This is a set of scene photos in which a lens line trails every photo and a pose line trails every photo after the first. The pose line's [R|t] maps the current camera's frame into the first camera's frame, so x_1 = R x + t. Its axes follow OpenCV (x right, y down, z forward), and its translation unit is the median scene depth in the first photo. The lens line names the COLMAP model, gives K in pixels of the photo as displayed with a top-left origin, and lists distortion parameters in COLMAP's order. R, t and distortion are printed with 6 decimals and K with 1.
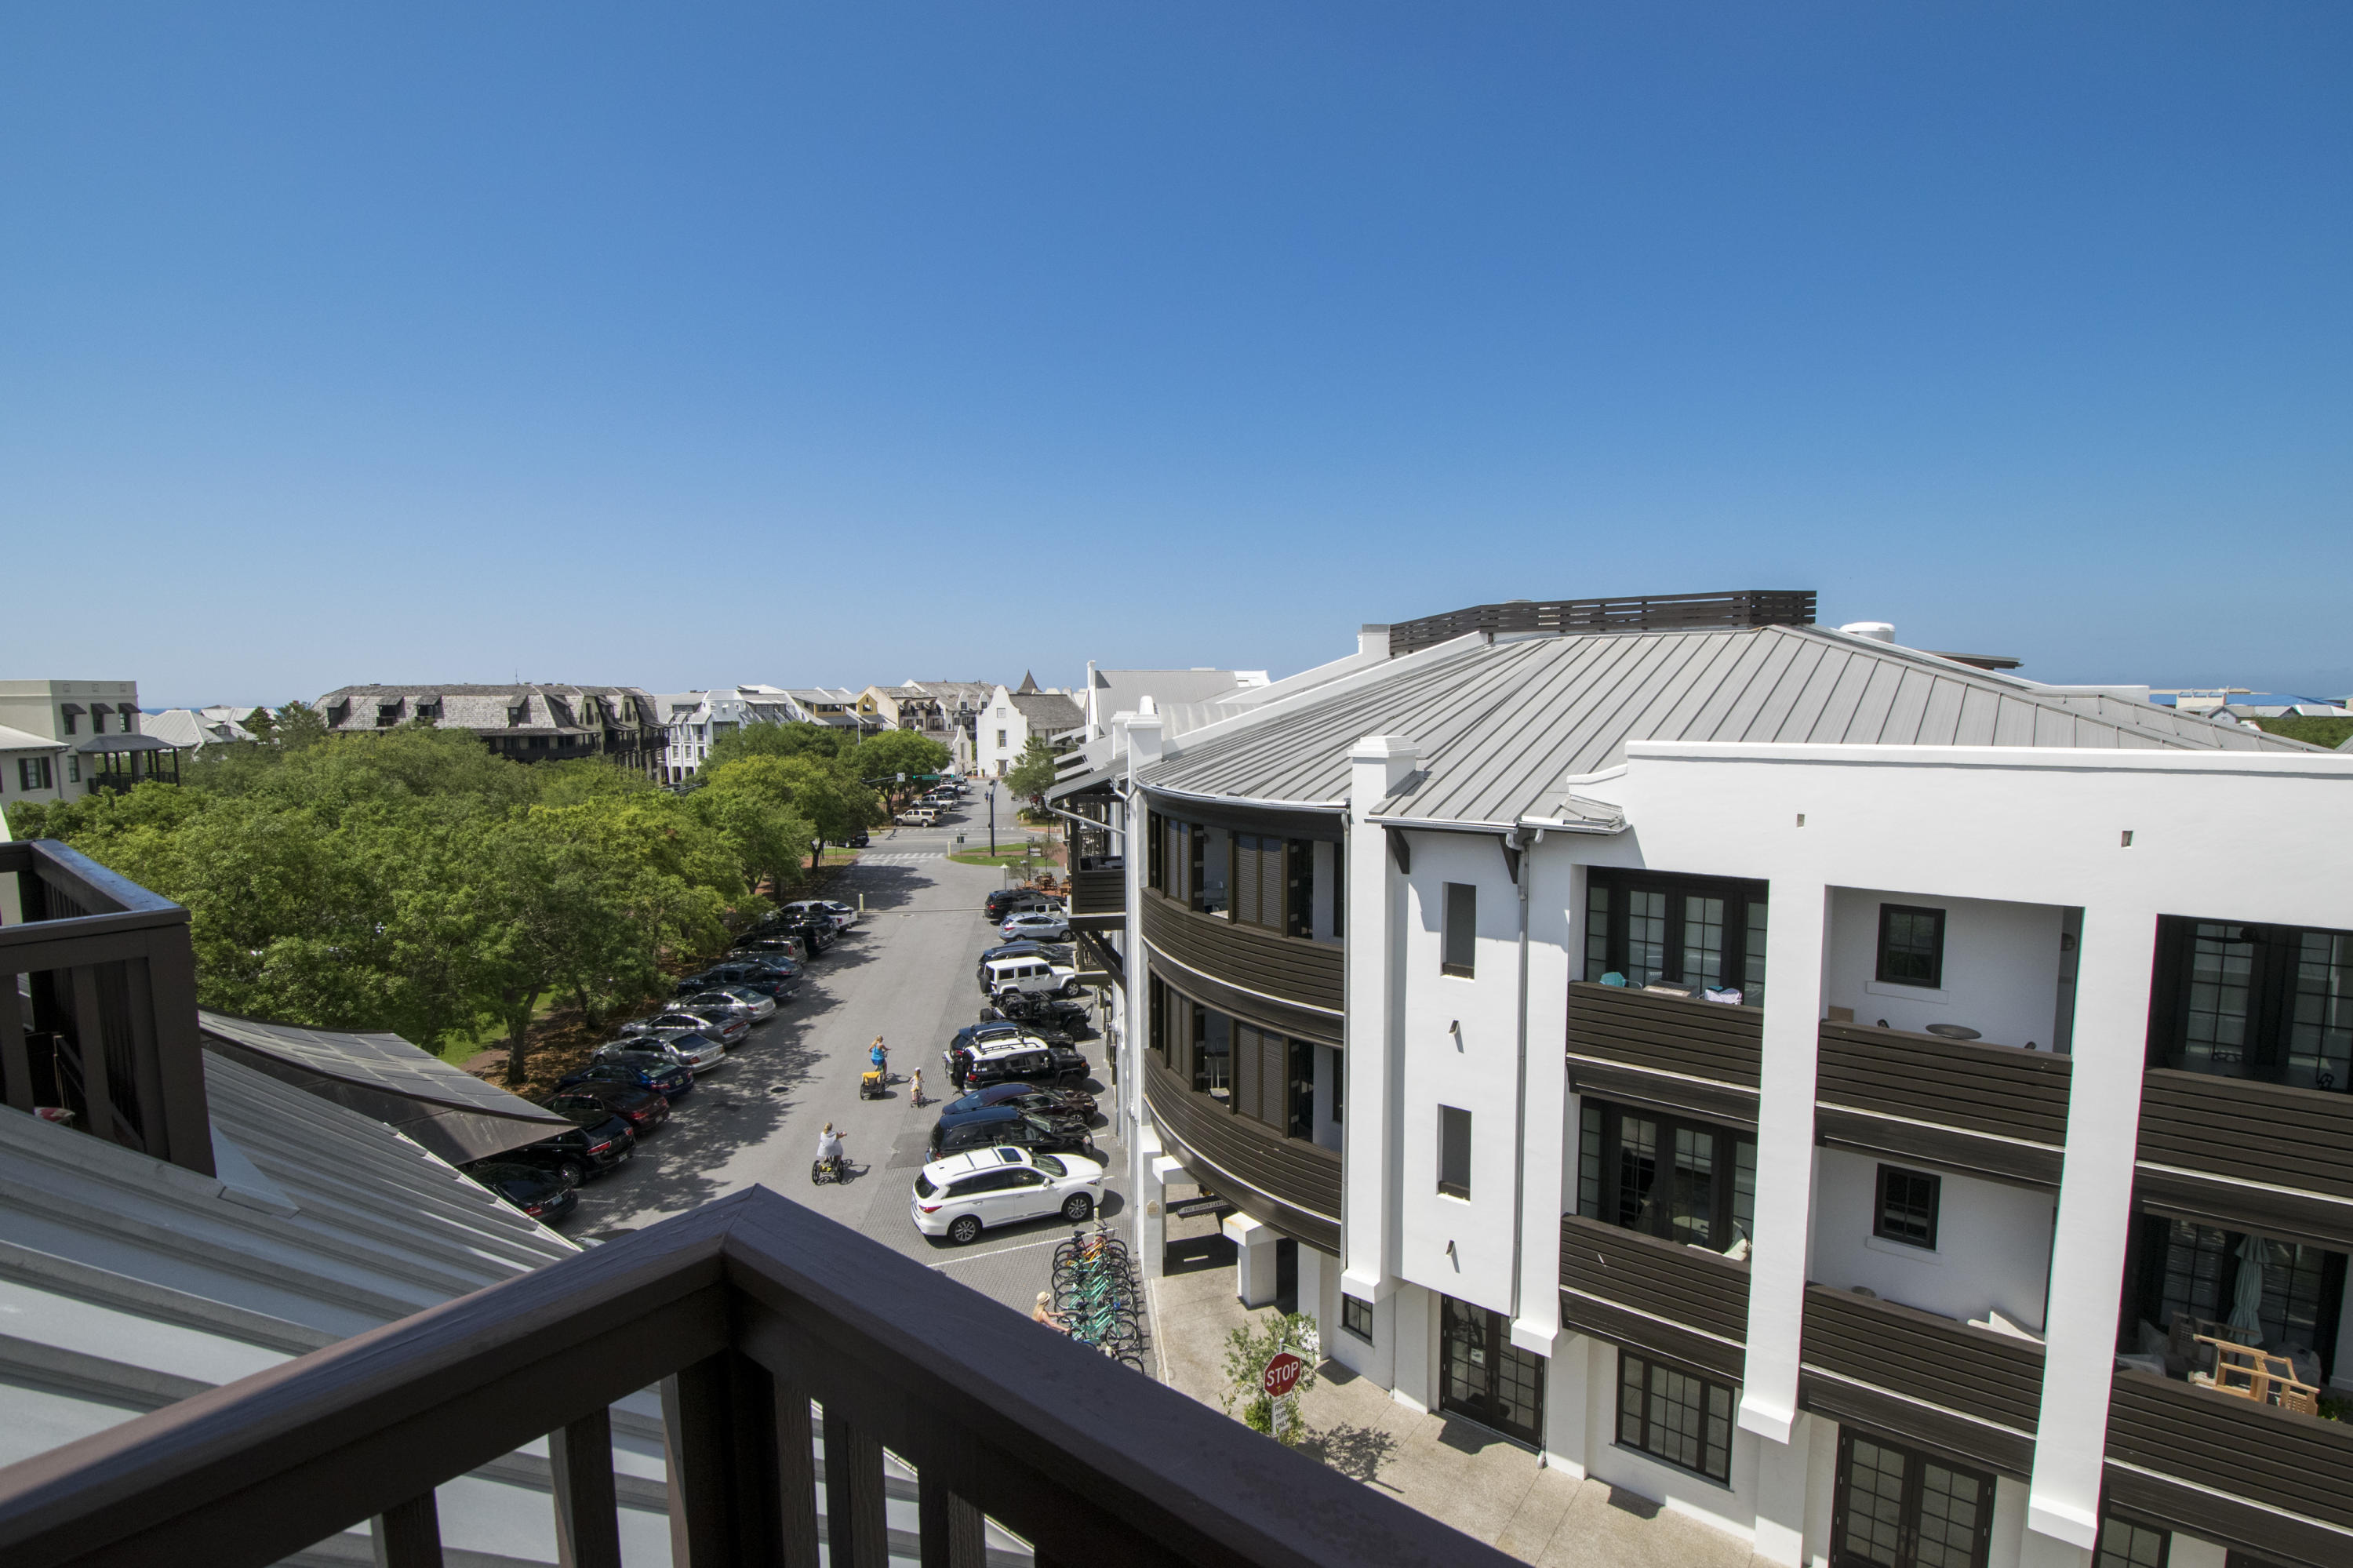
lens RADIAL K [[1101.0, 0, 1187.7], [0, 1101.0, 809.9], [0, 0, 1]] dist [0.026936, -0.030221]
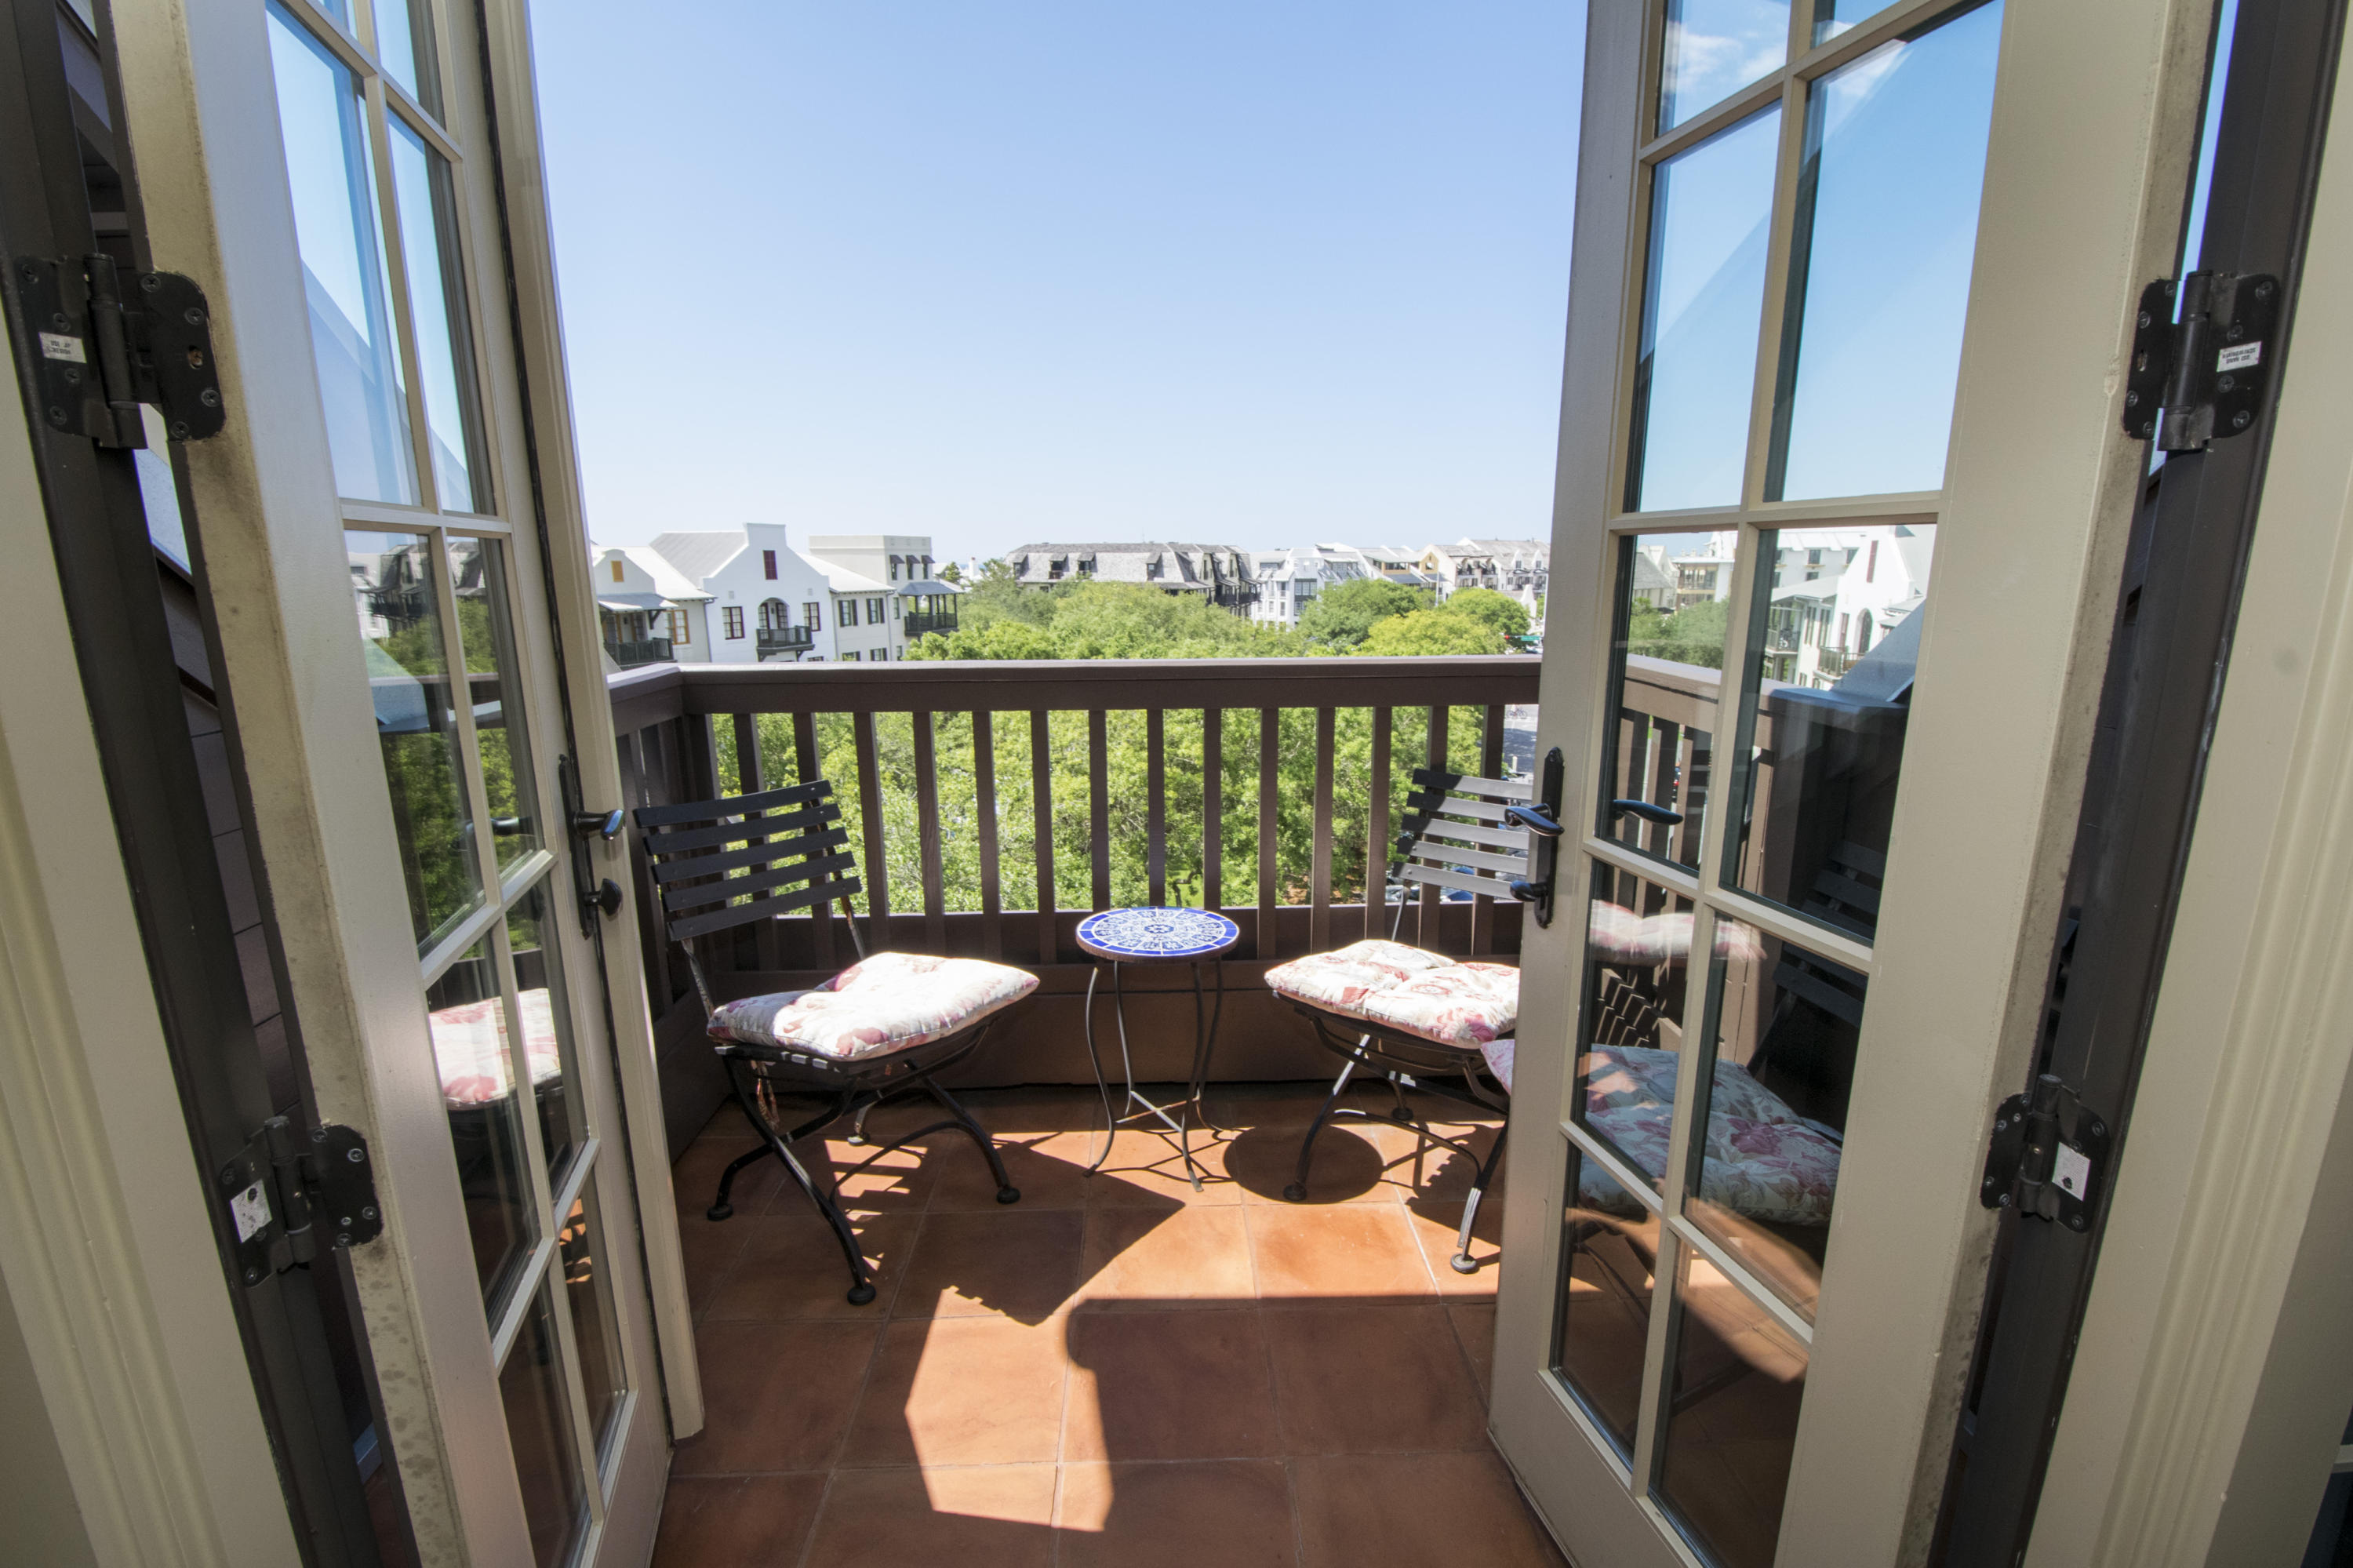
lens RADIAL K [[1067.9, 0, 1191.8], [0, 1067.9, 806.4], [0, 0, 1]] dist [0.023017, -0.027313]
pose [[0.901975, 0.100654, -0.419892, -0.418022], [-0.046808, 0.989513, 0.136651, 0.009548], [0.429243, -0.103601, 0.897228, 0.053208]]
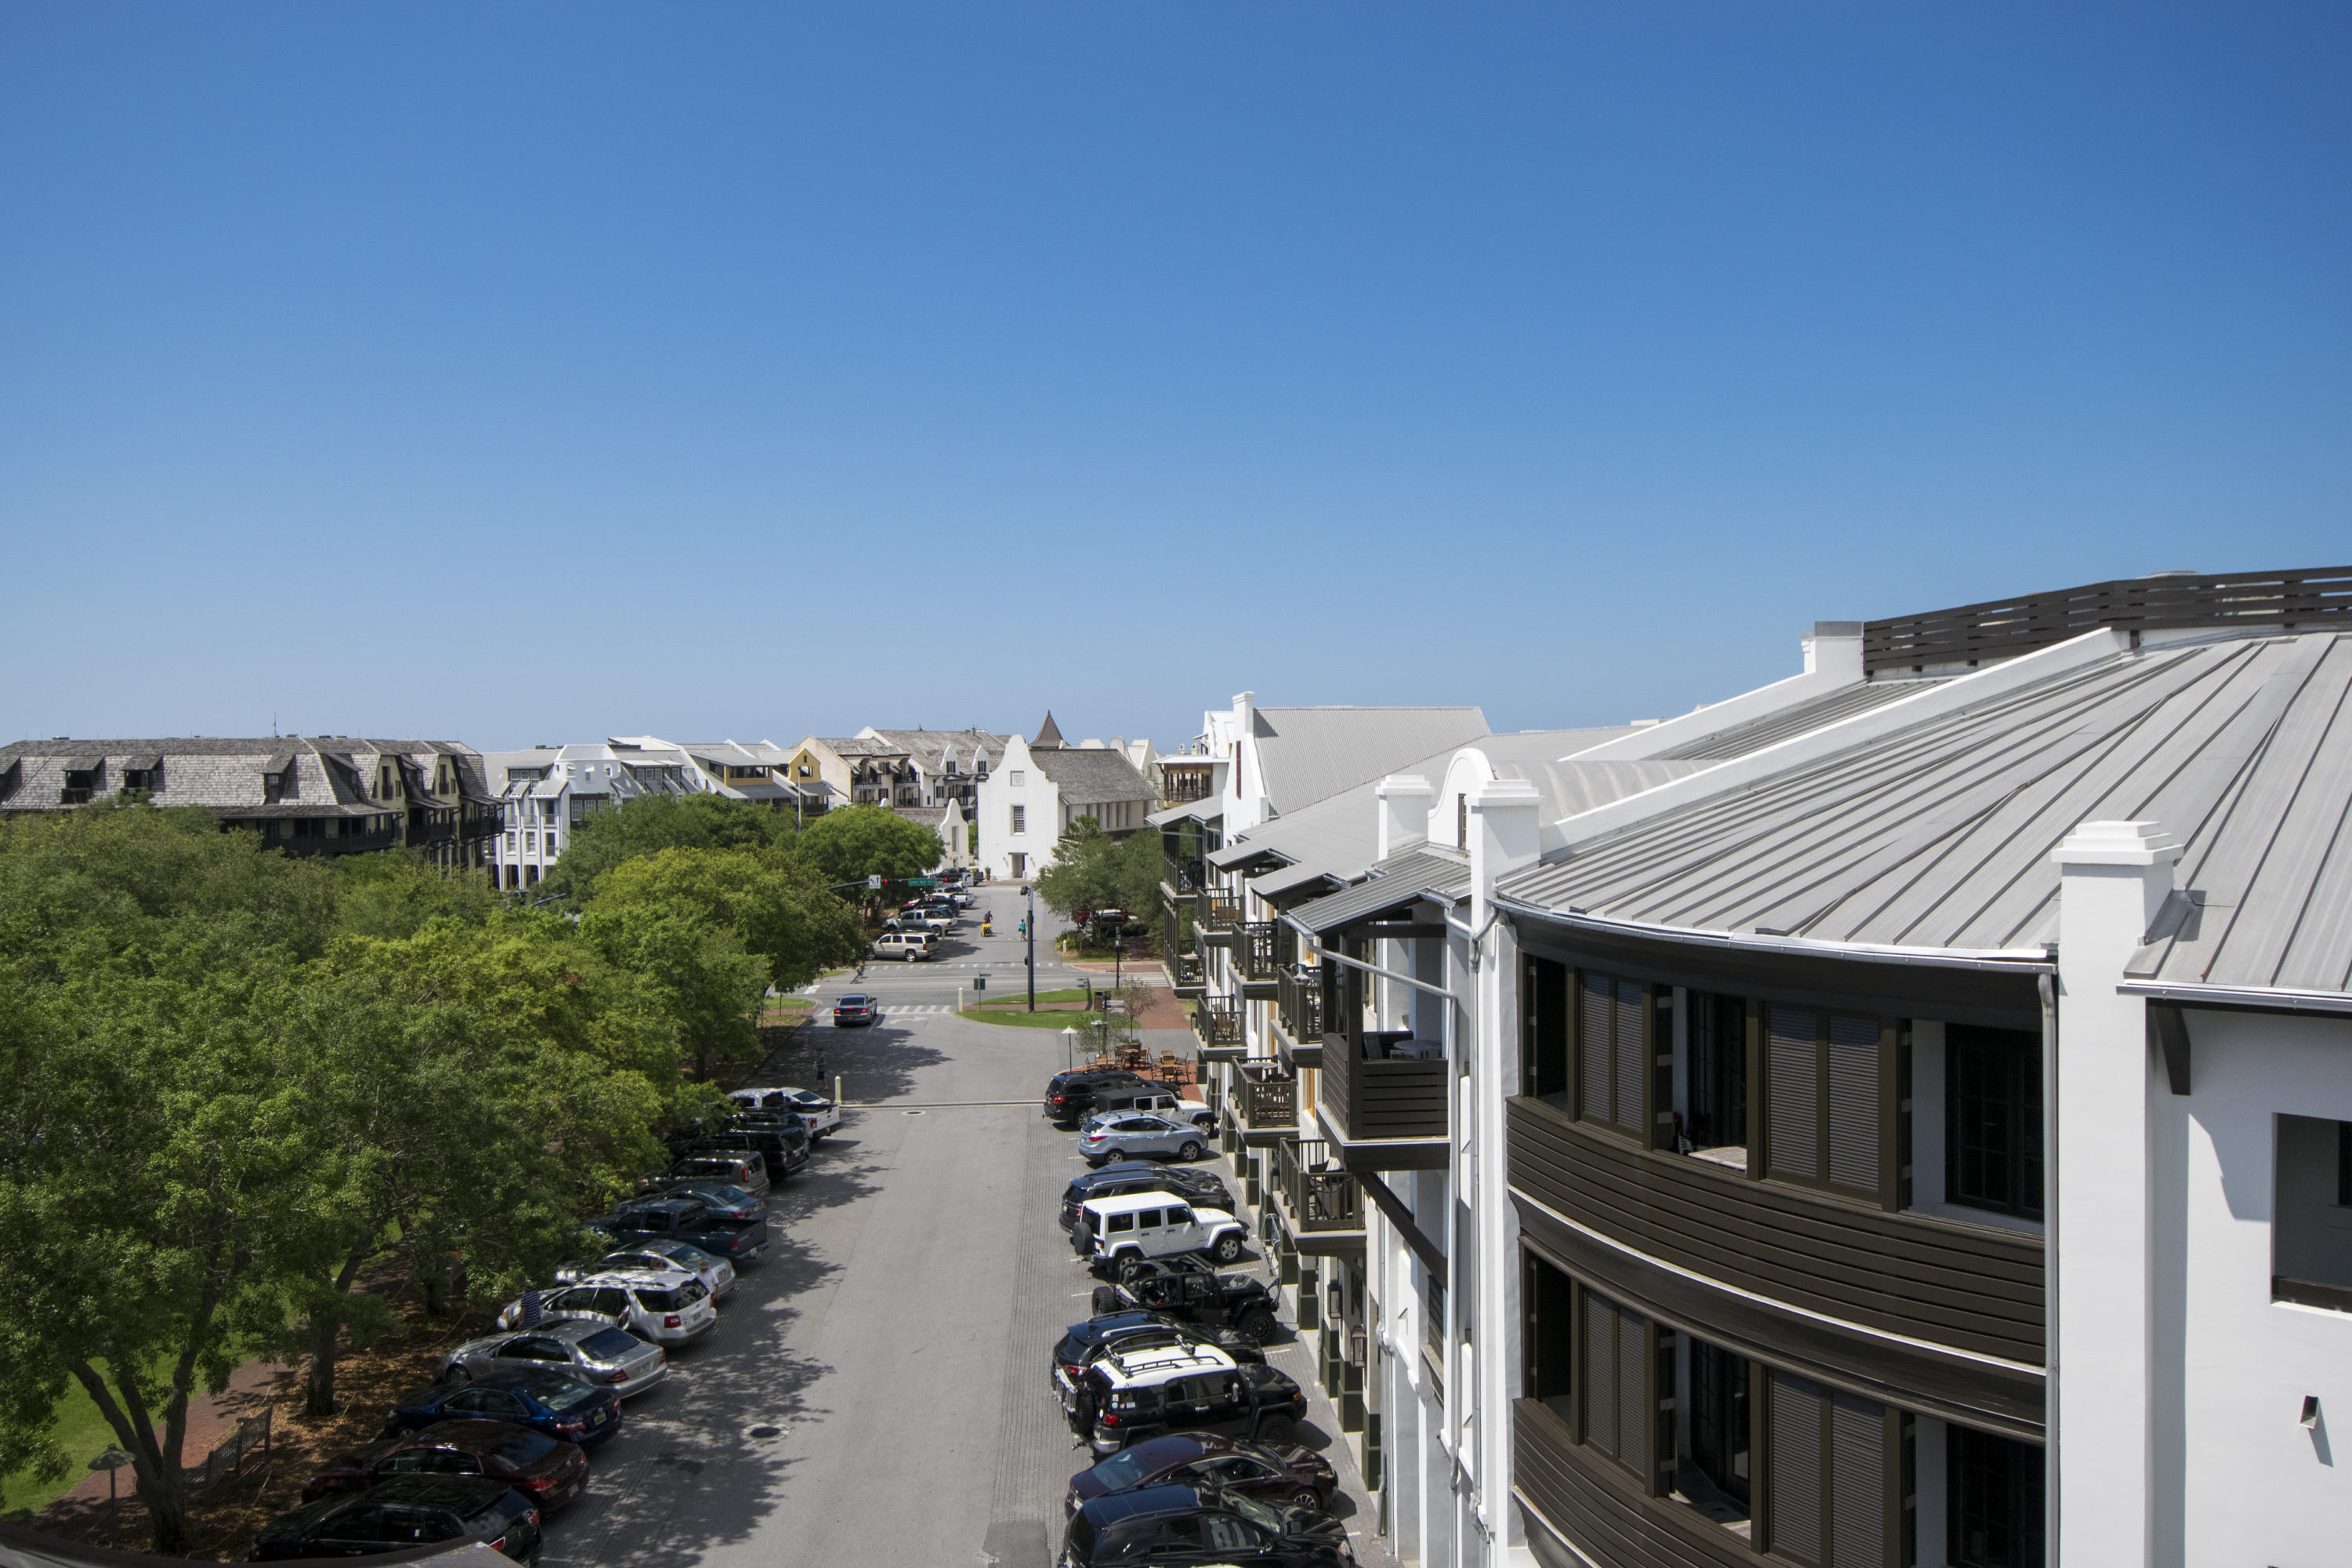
lens RADIAL K [[1735.4, 0, 1190.5], [0, 1735.4, 800.4], [0, 0, 1]] dist [0.030136, -0.019133]
pose [[0.998767, -0.002954, -0.049562, -0.147855], [-0.000747, 0.997221, -0.074502, -0.011167], [0.049644, 0.074447, 0.995988, 0.117904]]
